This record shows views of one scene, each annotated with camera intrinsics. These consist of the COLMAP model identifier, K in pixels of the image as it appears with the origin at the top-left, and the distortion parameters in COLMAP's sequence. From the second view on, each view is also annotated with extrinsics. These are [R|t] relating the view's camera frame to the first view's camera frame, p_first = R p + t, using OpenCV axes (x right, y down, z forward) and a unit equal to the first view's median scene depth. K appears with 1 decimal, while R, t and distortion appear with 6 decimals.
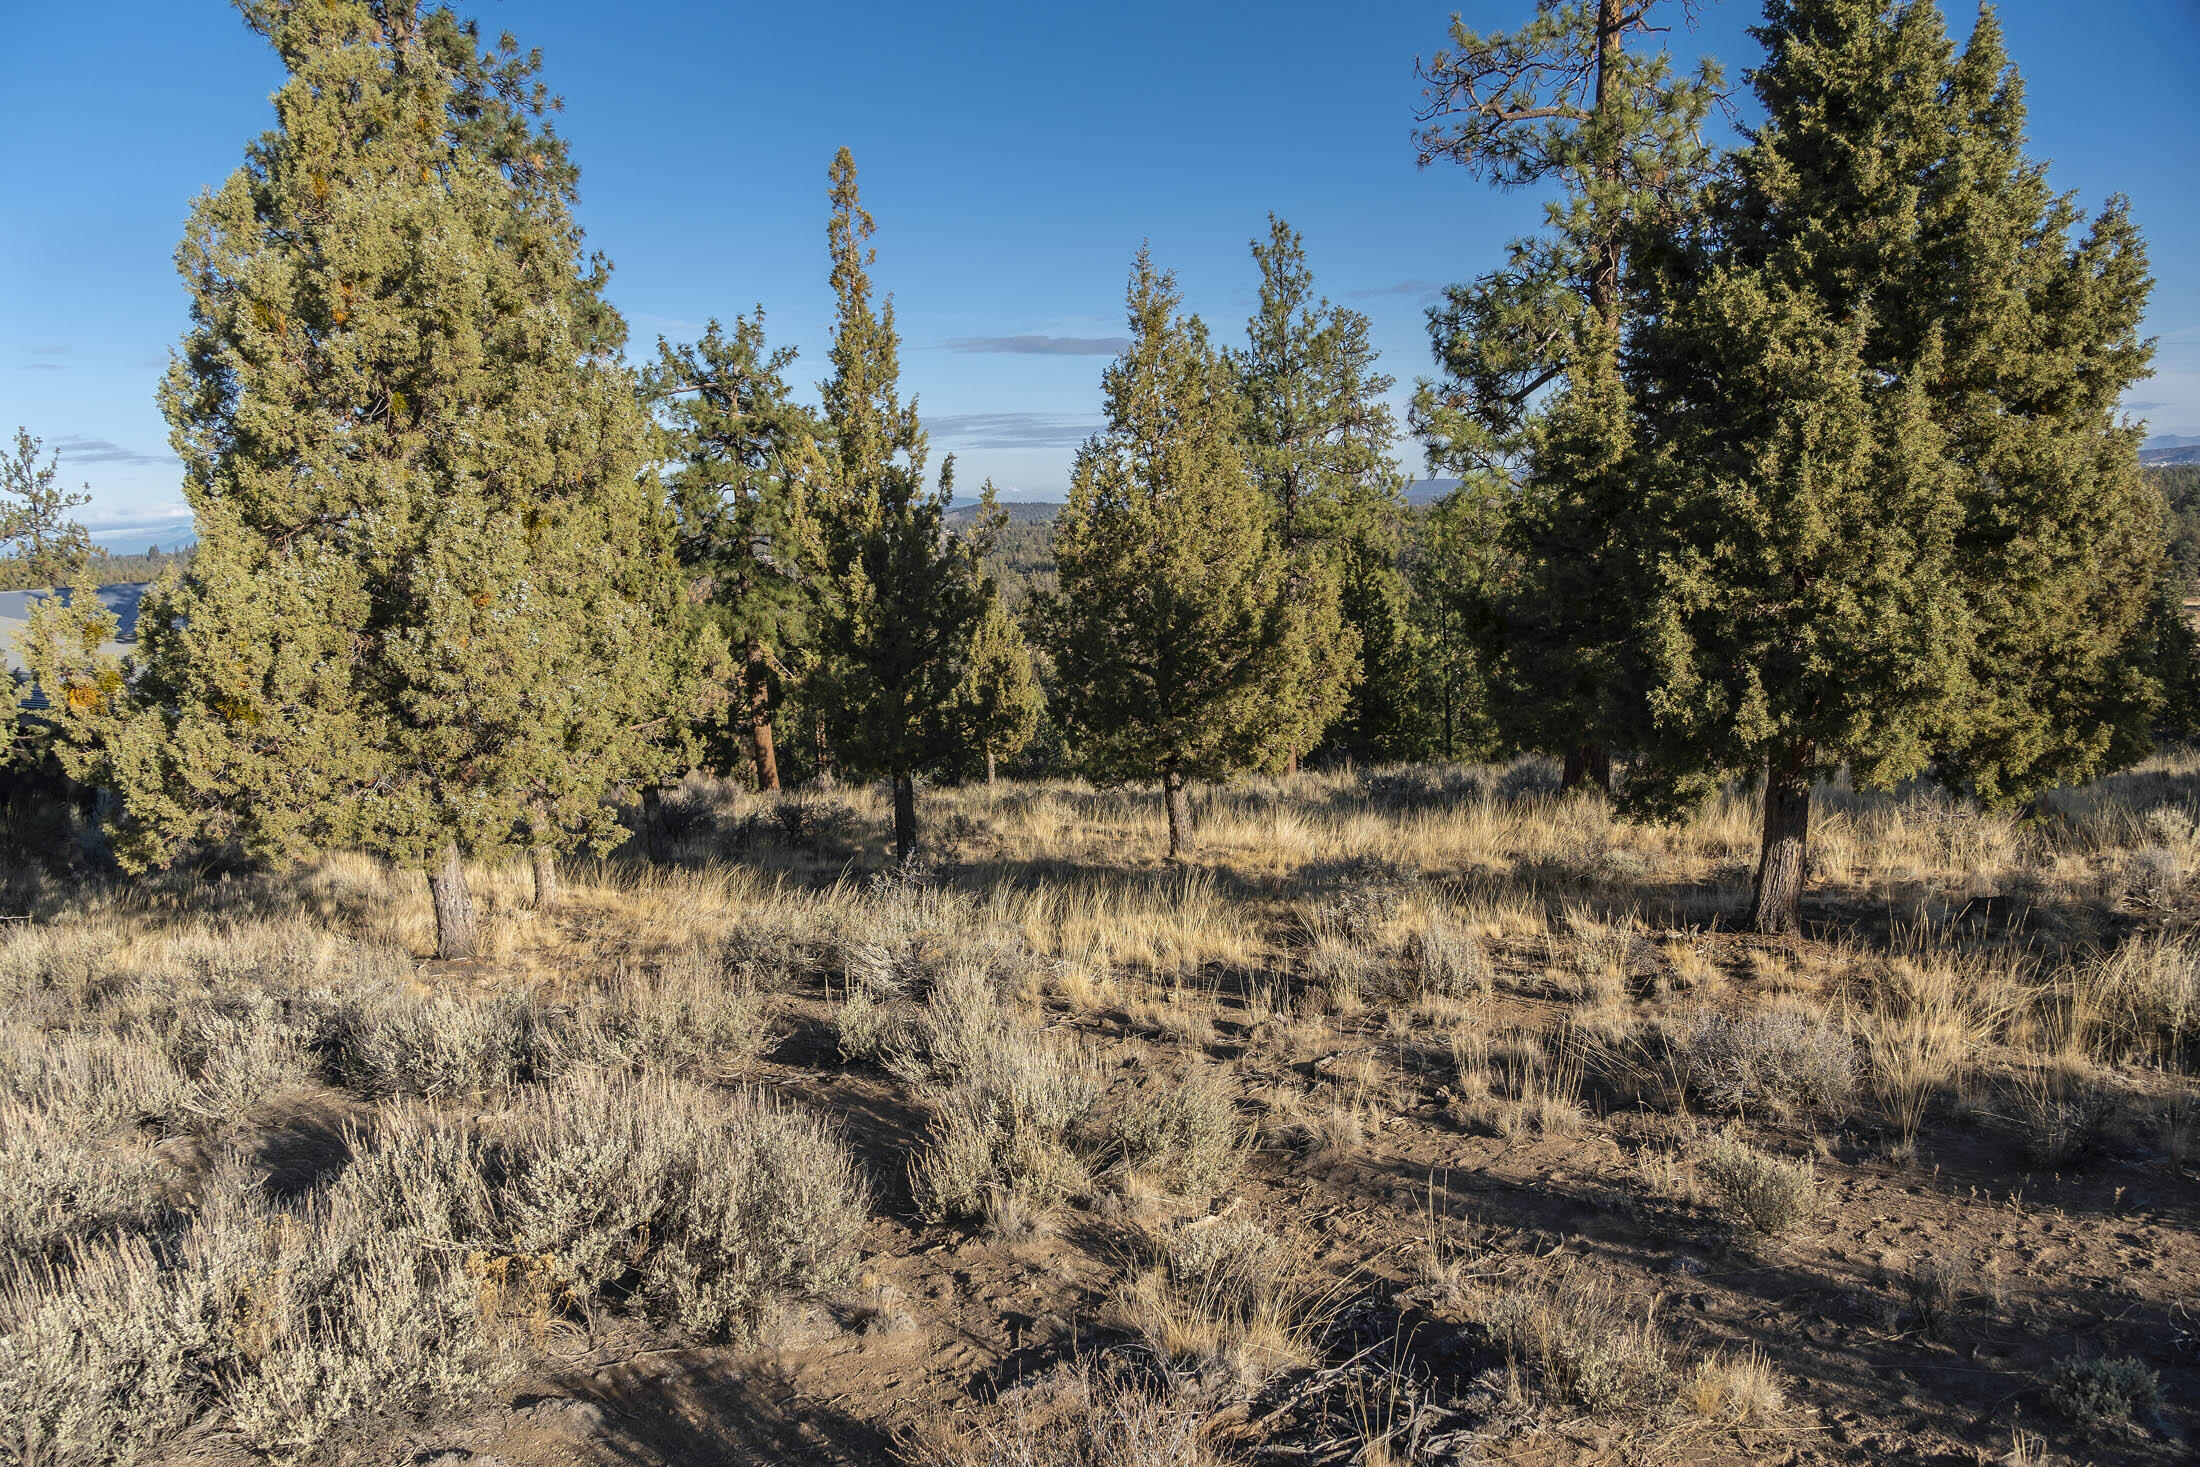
lens RADIAL K [[1784.3, 0, 1143.5], [0, 1784.3, 770.5], [0, 0, 1]] dist [-0.096636, 0.039019]
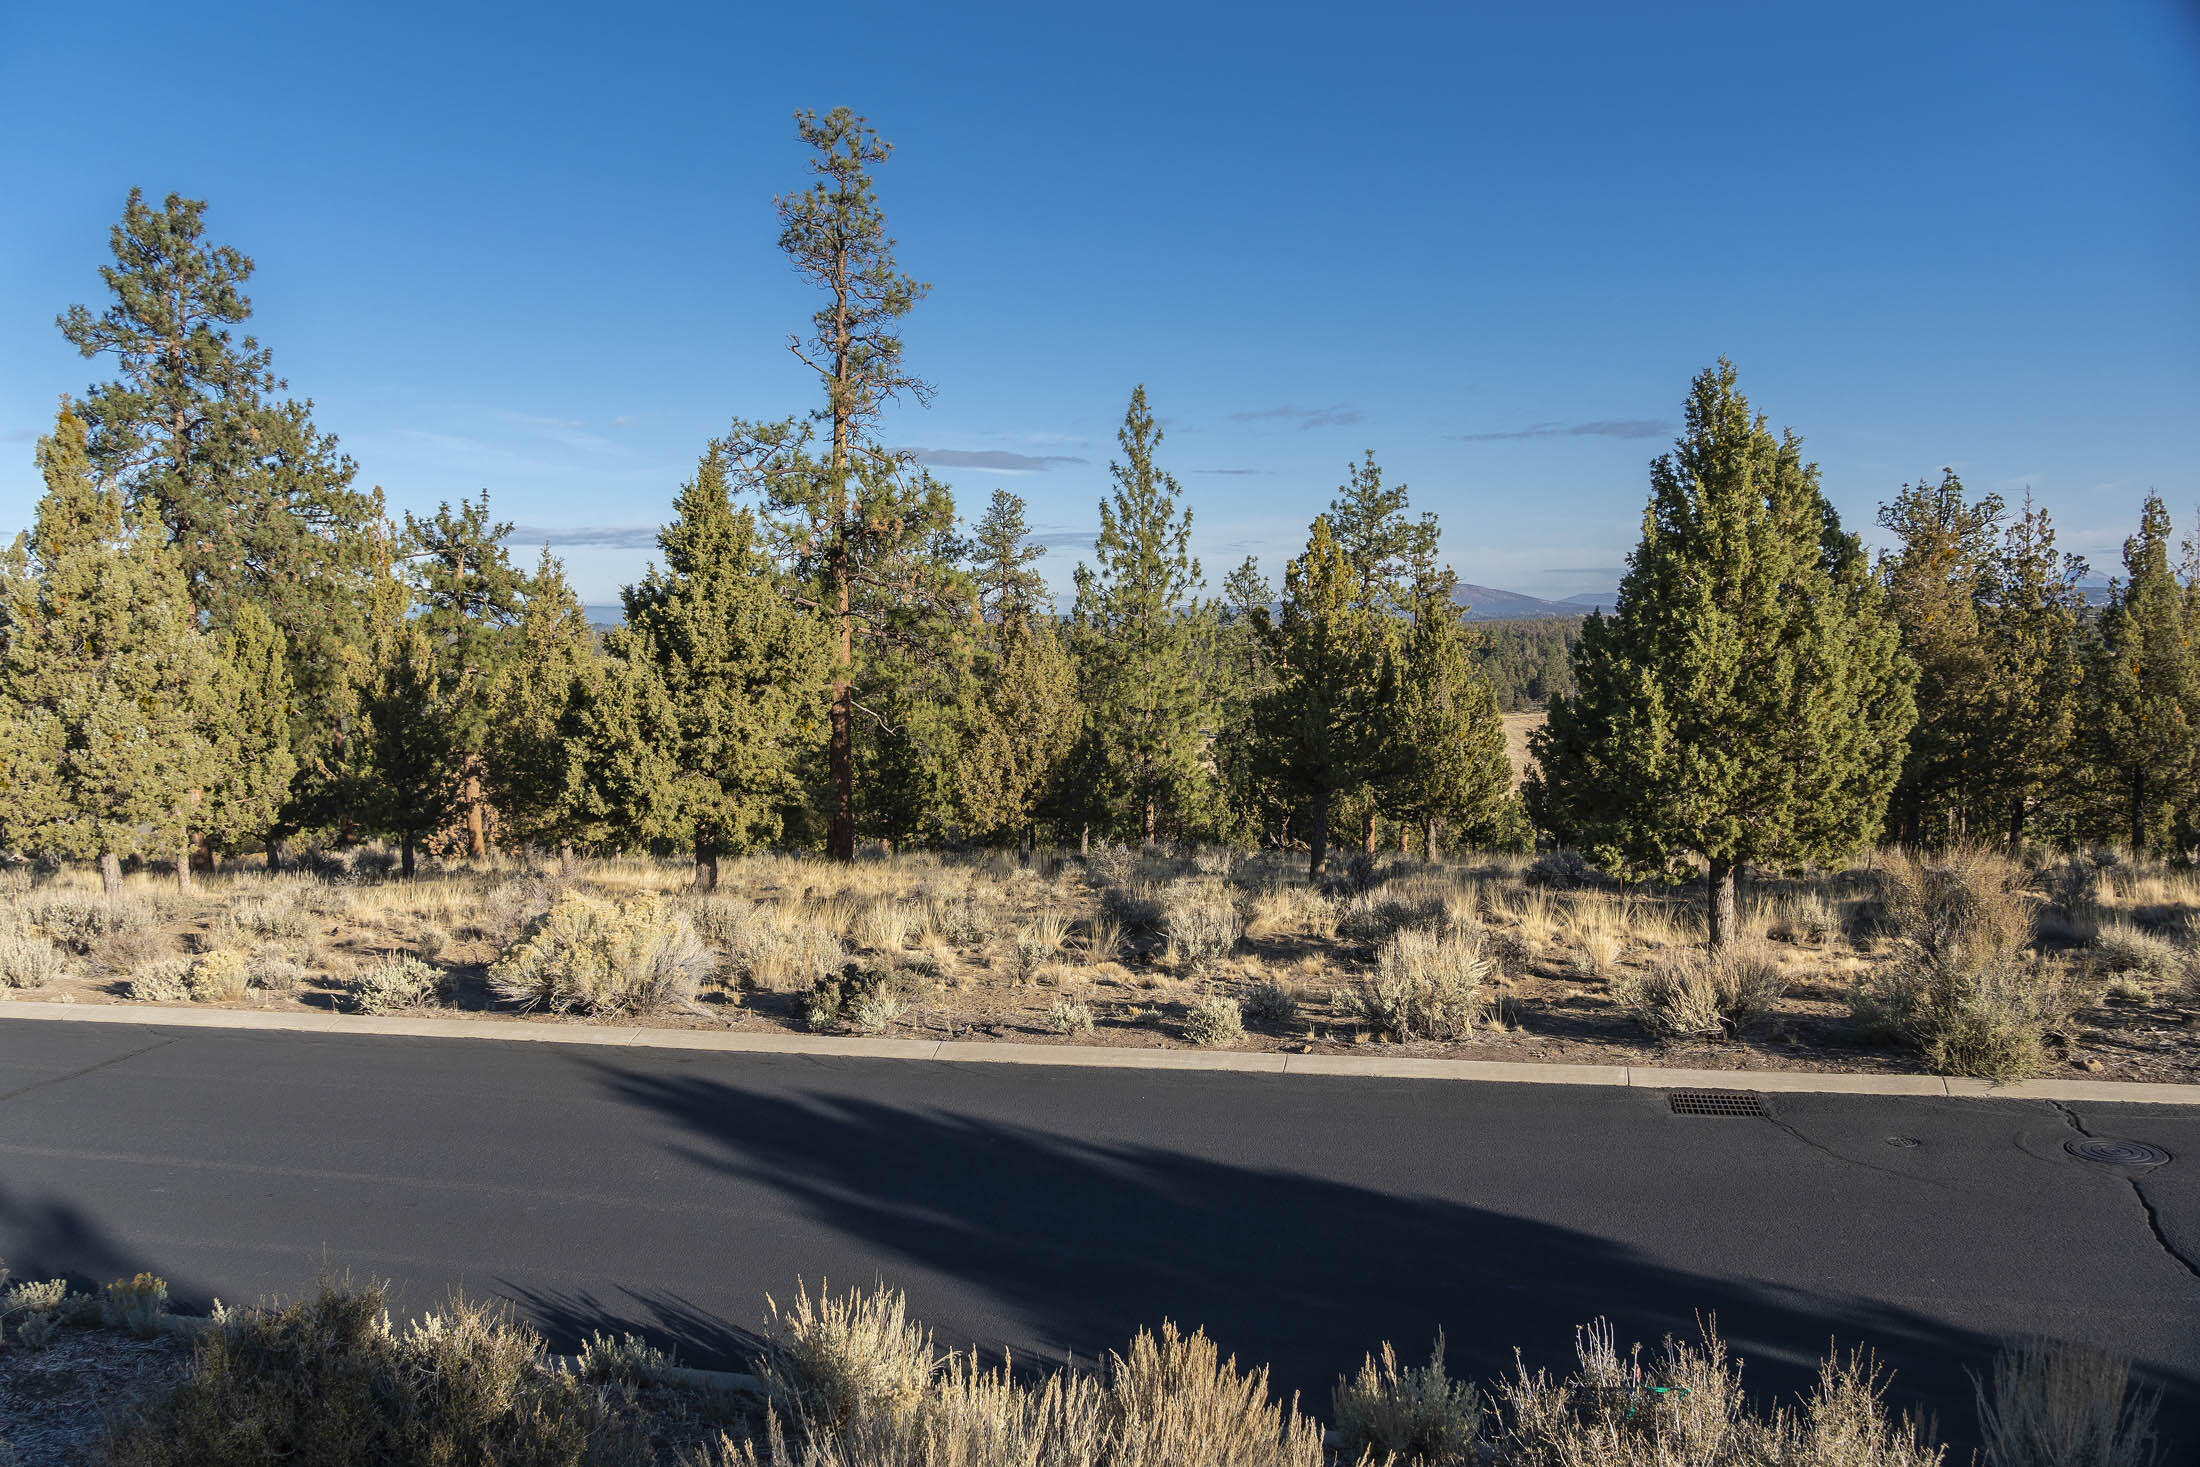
lens RADIAL K [[1784.3, 0, 1185.6], [0, 1784.3, 741.8], [0, 0, 1]] dist [-0.096636, 0.039019]
pose [[0.995682, 0.026359, 0.089014, 0.916392], [-0.019106, 0.996501, -0.081372, 0.072802], [-0.090848, 0.079319, 0.992701, -1.535953]]
